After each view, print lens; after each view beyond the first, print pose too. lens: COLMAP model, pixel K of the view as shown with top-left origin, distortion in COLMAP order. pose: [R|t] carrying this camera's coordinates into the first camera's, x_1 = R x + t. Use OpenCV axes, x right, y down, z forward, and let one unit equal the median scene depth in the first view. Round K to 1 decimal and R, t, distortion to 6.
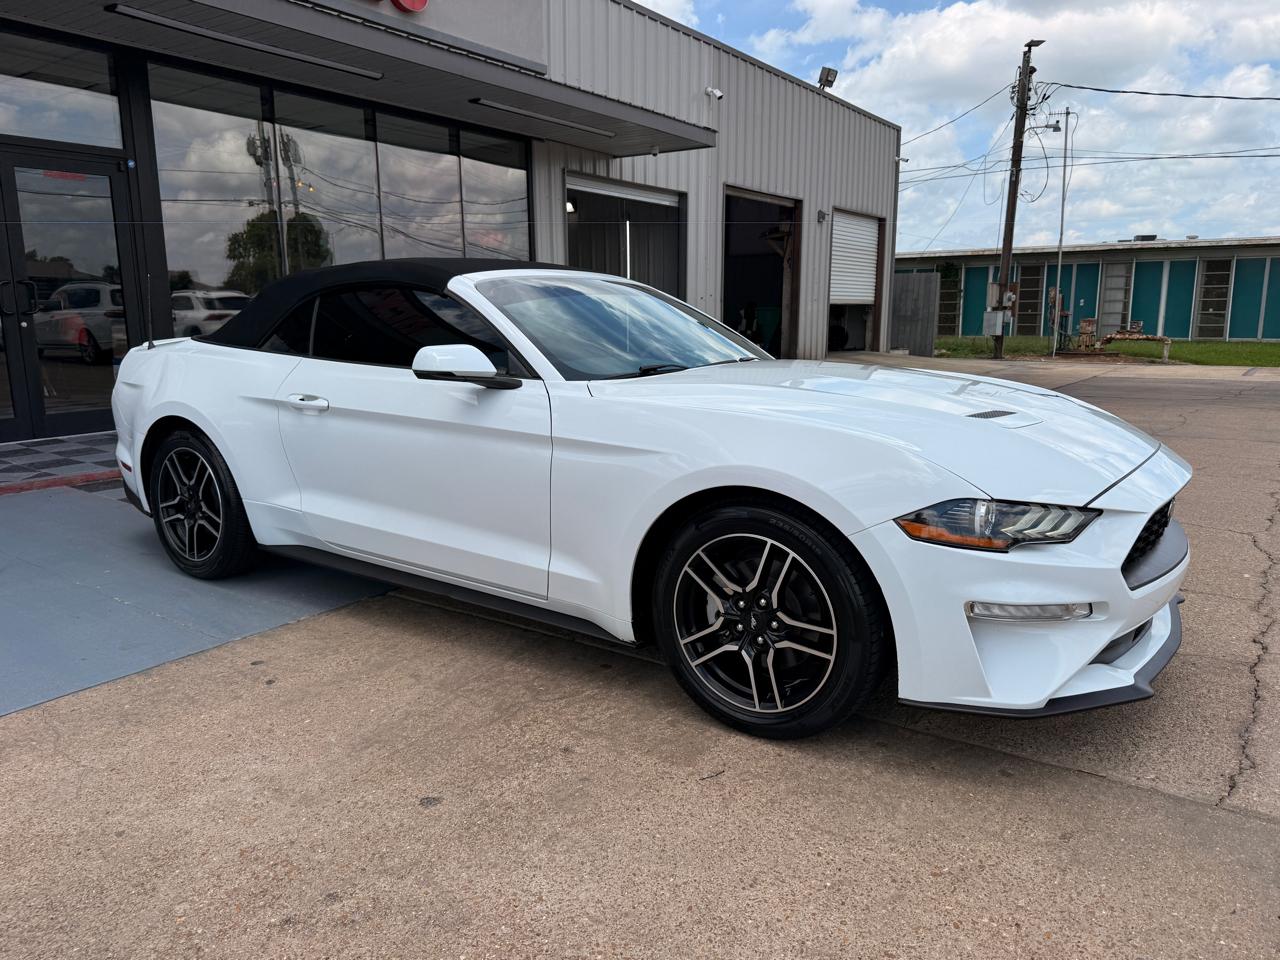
lens RADIAL K [[896.9, 0, 640.0], [0, 896.9, 480.0], [0, 0, 1]] dist [0.079423, -0.124449]
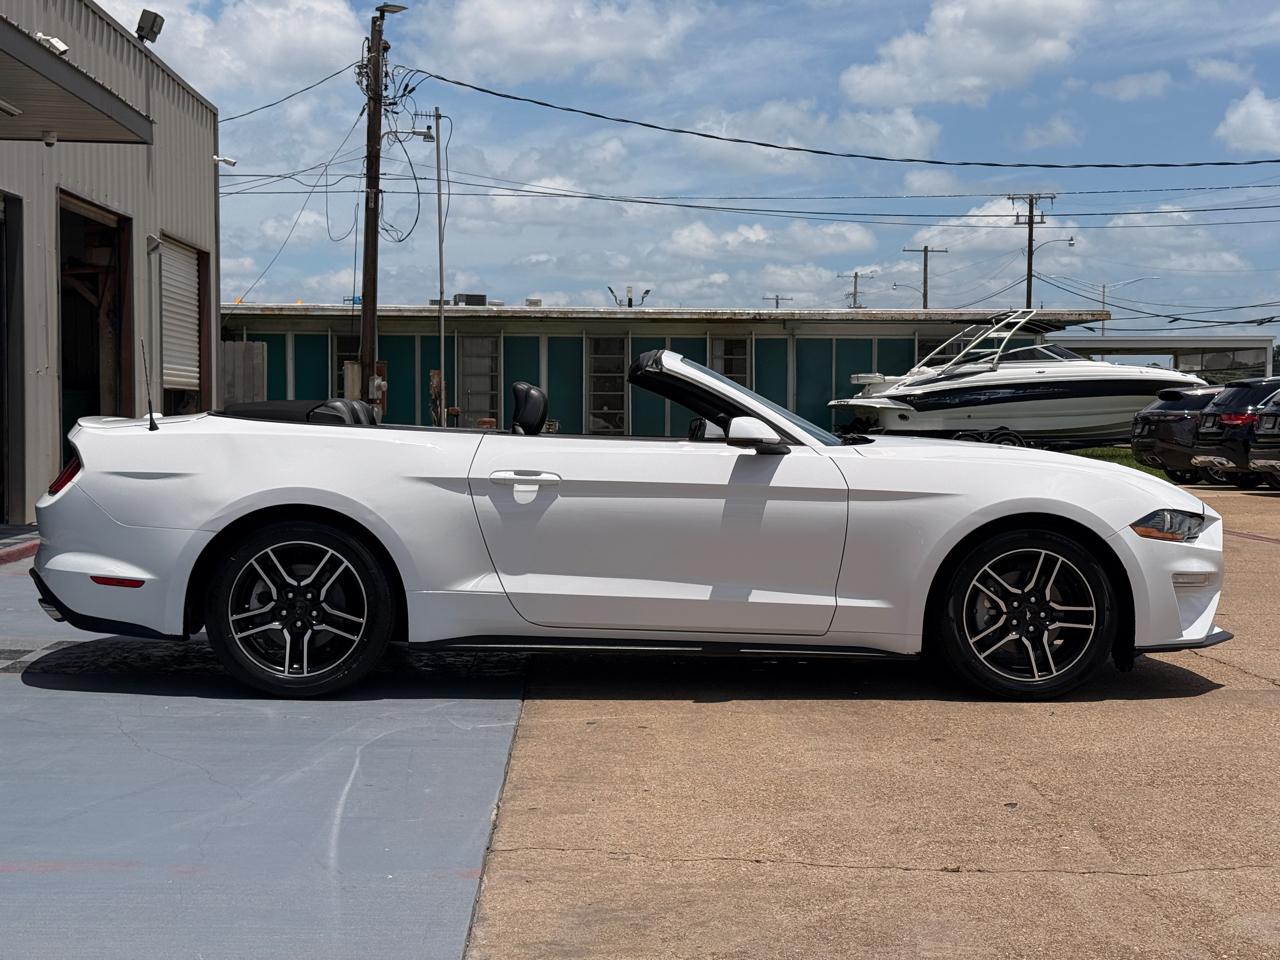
lens RADIAL K [[1758.2, 0, 640.0], [0, 1758.2, 480.0], [0, 0, 1]] dist [0.132286, -0.087351]
pose [[0.797379, -0.013980, 0.603317, -1.232789], [0.099990, 0.988974, -0.109235, 0.119608], [-0.595138, 0.147427, 0.789985, -0.503964]]
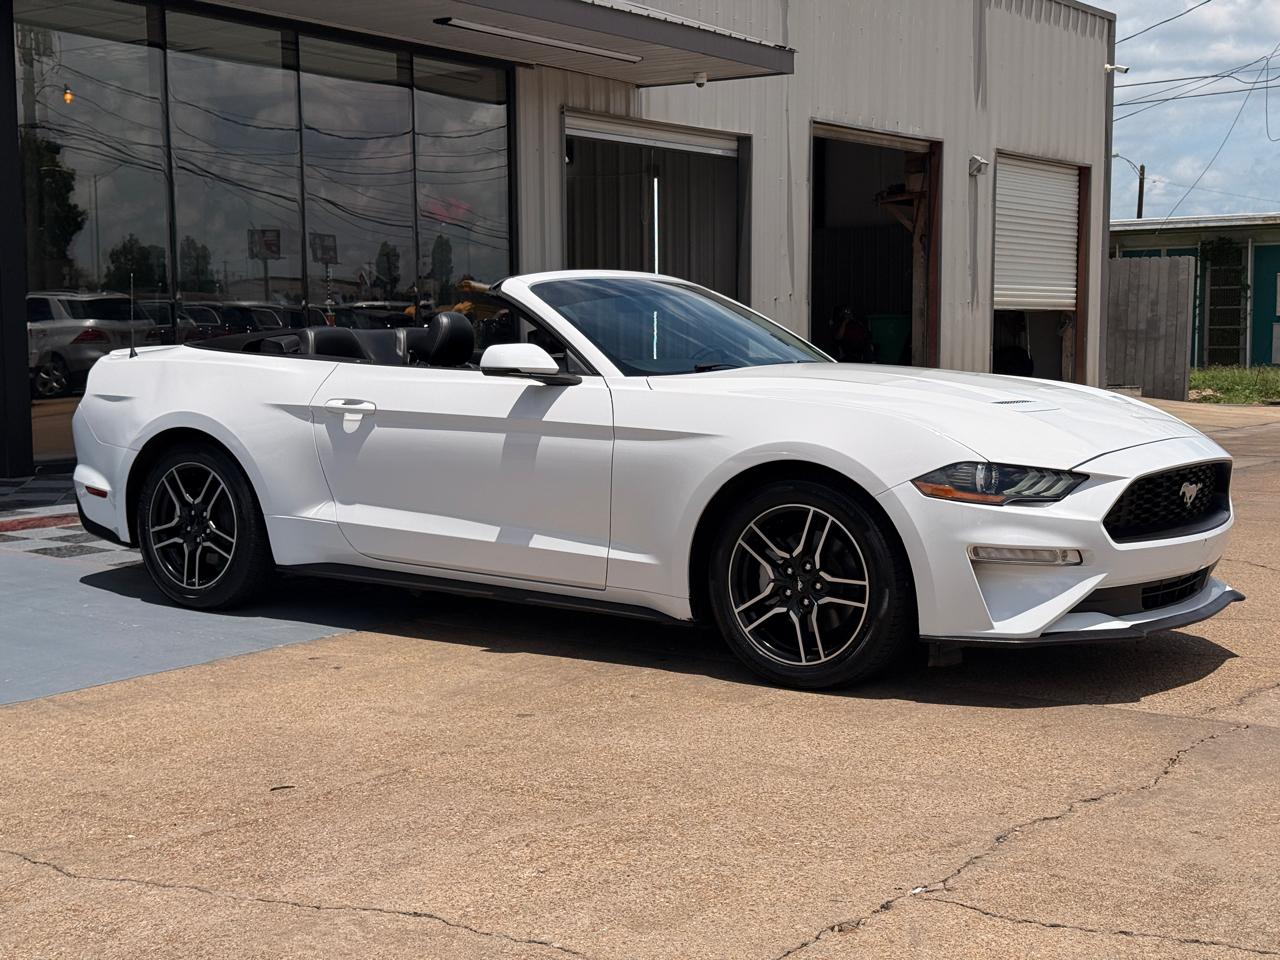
lens RADIAL K [[1758.2, 0, 640.0], [0, 1758.2, 480.0], [0, 0, 1]] dist [0.132286, -0.087351]
pose [[0.999897, 0.001749, -0.014248, -0.026367], [-0.003127, 0.995251, -0.097296, 0.152272], [0.014010, 0.097331, 0.995153, -0.753052]]
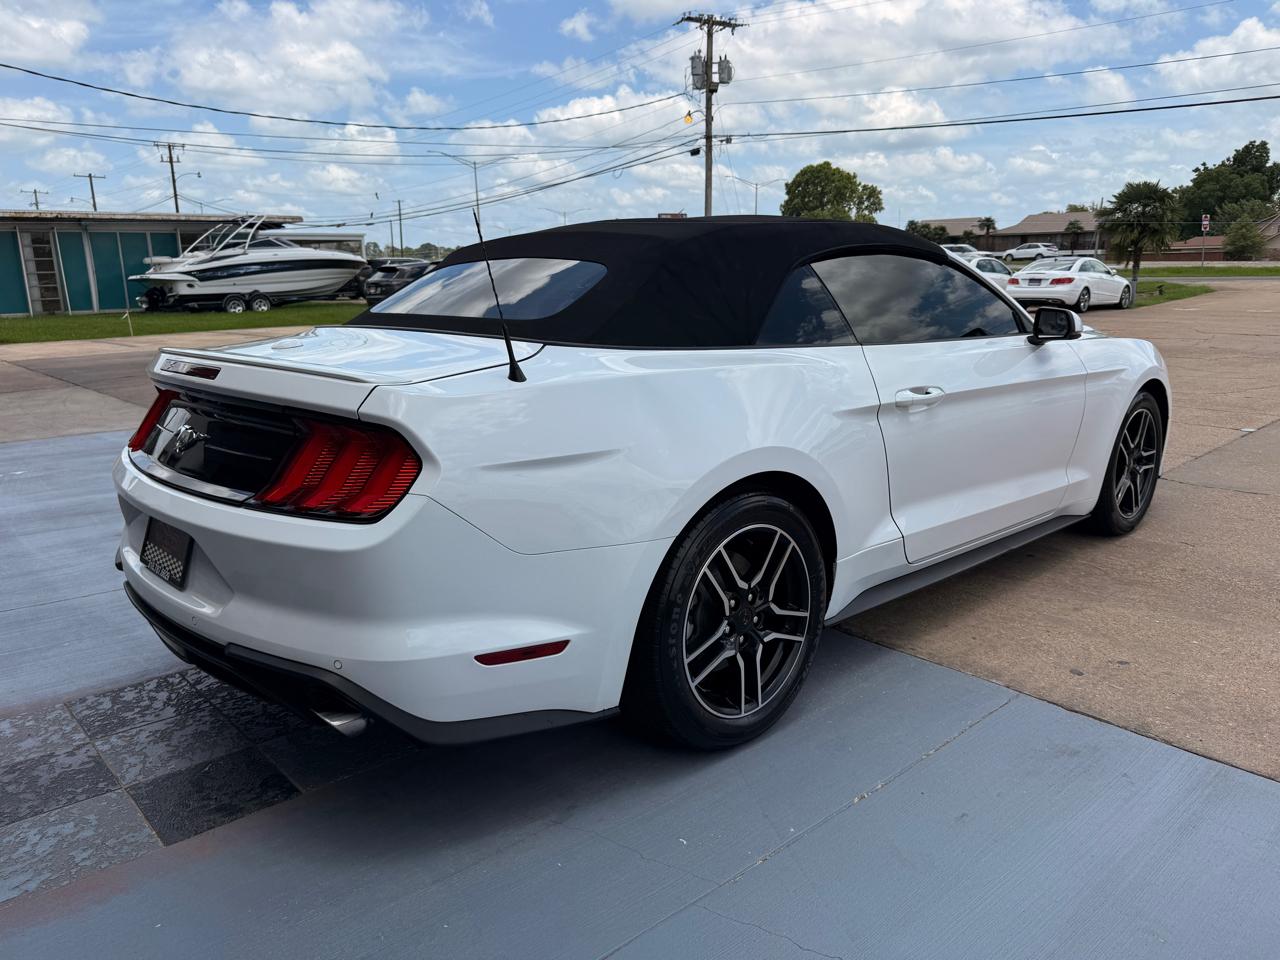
lens RADIAL K [[908.8, 0, 632.5], [0, 908.8, 481.7], [0, 0, 1]] dist [0.034813, -0.063176]
pose [[0.224895, -0.218088, 0.949663, -1.051997], [0.191942, 0.965449, 0.176258, -0.177733], [-0.955291, 0.142640, 0.258984, 0.907784]]
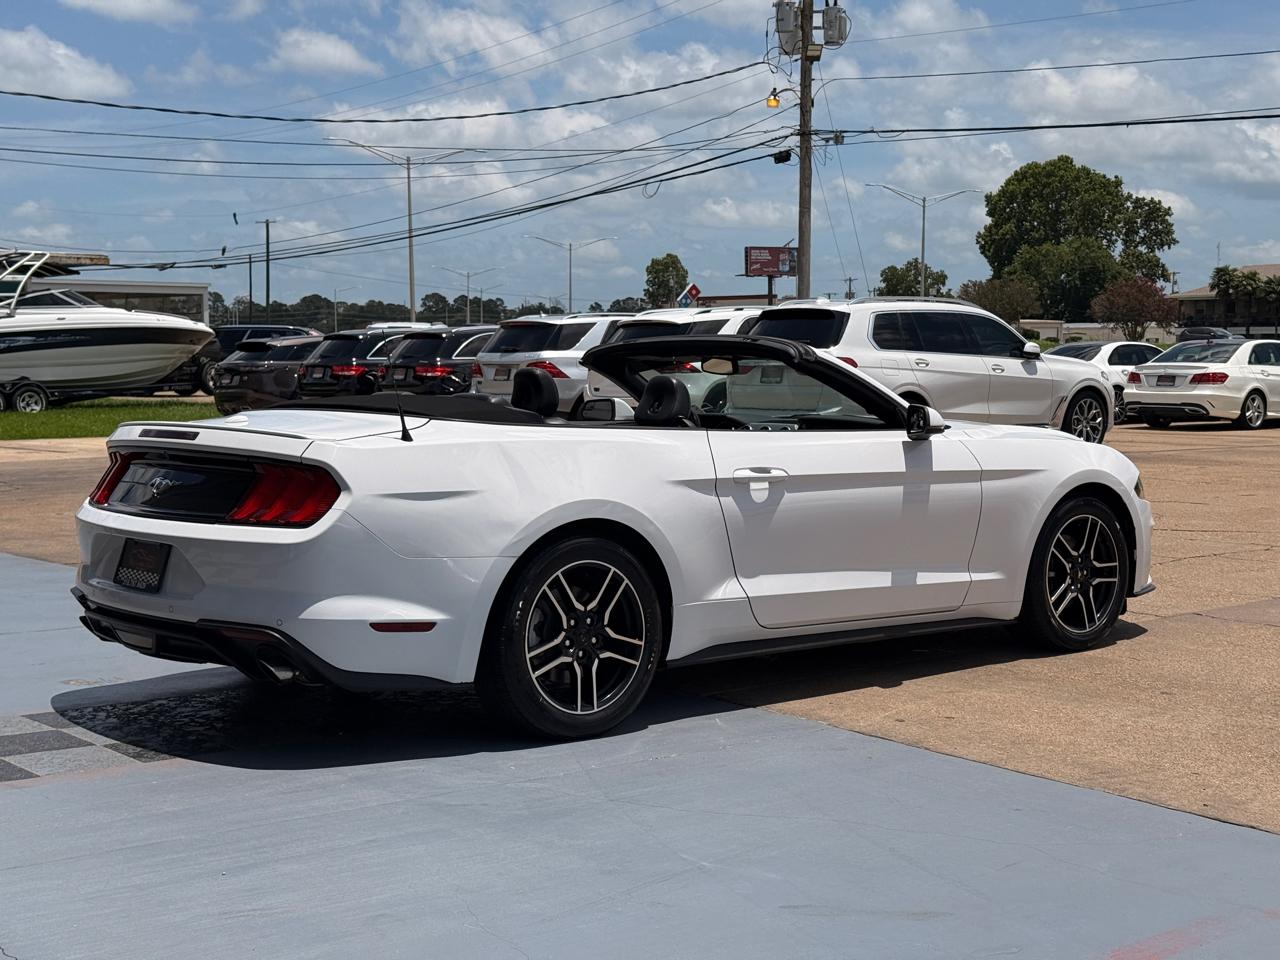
lens RADIAL K [[1758.2, 0, 640.0], [0, 1758.2, 480.0], [0, 0, 1]] dist [0.132286, -0.087351]
pose [[0.257644, -0.065502, 0.964017, -1.866448], [0.177266, 0.983970, 0.019481, -0.119872], [-0.949840, 0.165868, 0.265125, 0.554828]]
